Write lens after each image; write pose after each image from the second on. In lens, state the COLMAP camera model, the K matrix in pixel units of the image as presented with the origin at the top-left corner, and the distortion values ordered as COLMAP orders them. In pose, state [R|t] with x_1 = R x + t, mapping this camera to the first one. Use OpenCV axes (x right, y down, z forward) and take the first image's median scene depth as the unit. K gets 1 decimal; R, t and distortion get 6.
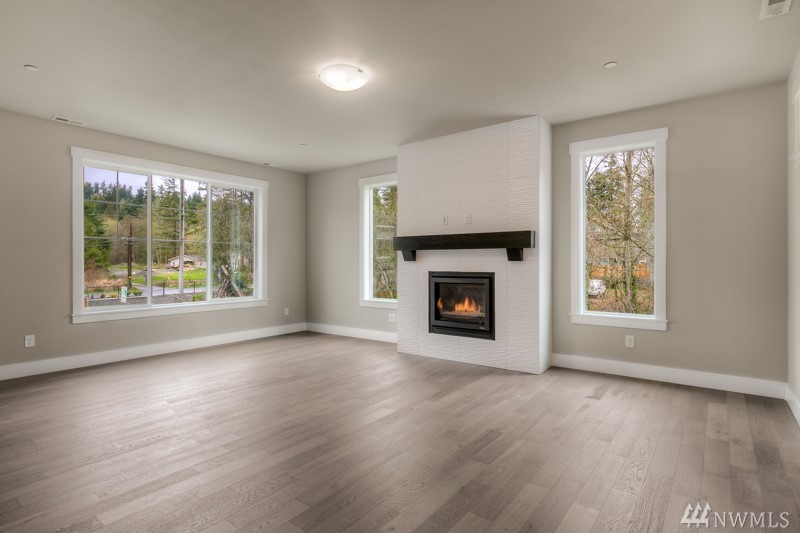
lens RADIAL K [[431.4, 0, 405.0], [0, 431.4, 262.7], [0, 0, 1]] dist [0.002281, 0.000078]
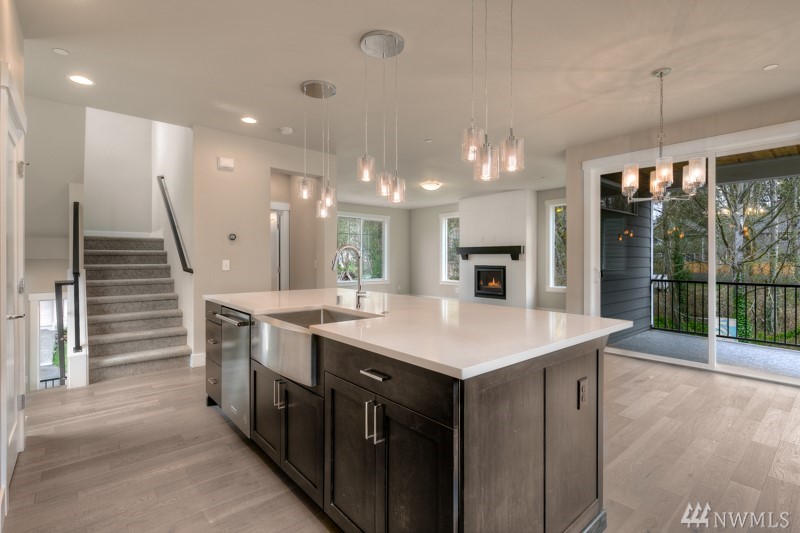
lens RADIAL K [[381.4, 0, 399.9], [0, 381.4, 261.9], [0, 0, 1]] dist [0.004557, 0.000774]
pose [[0.975846, 0.002807, -0.218443, 0.101708], [-0.000966, 0.999963, 0.008532, -0.009043], [0.218459, -0.008115, 0.975812, -0.740685]]
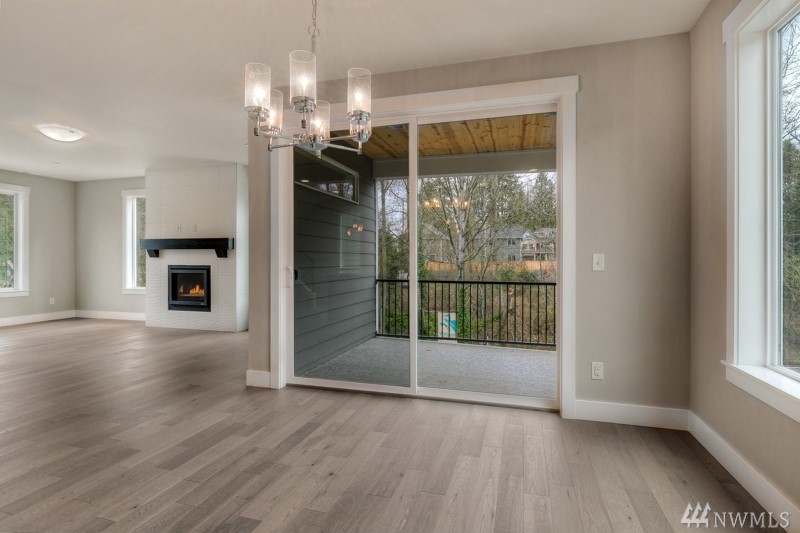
lens RADIAL K [[410.9, 0, 400.6], [0, 410.9, 265.3], [0, 0, 1]] dist [0.000779, 0.000332]
pose [[0.939457, -0.003671, 0.342647, 0.298261], [-0.001756, 0.999878, 0.015526, -0.000878], [-0.342662, -0.015188, 0.939336, -0.464747]]
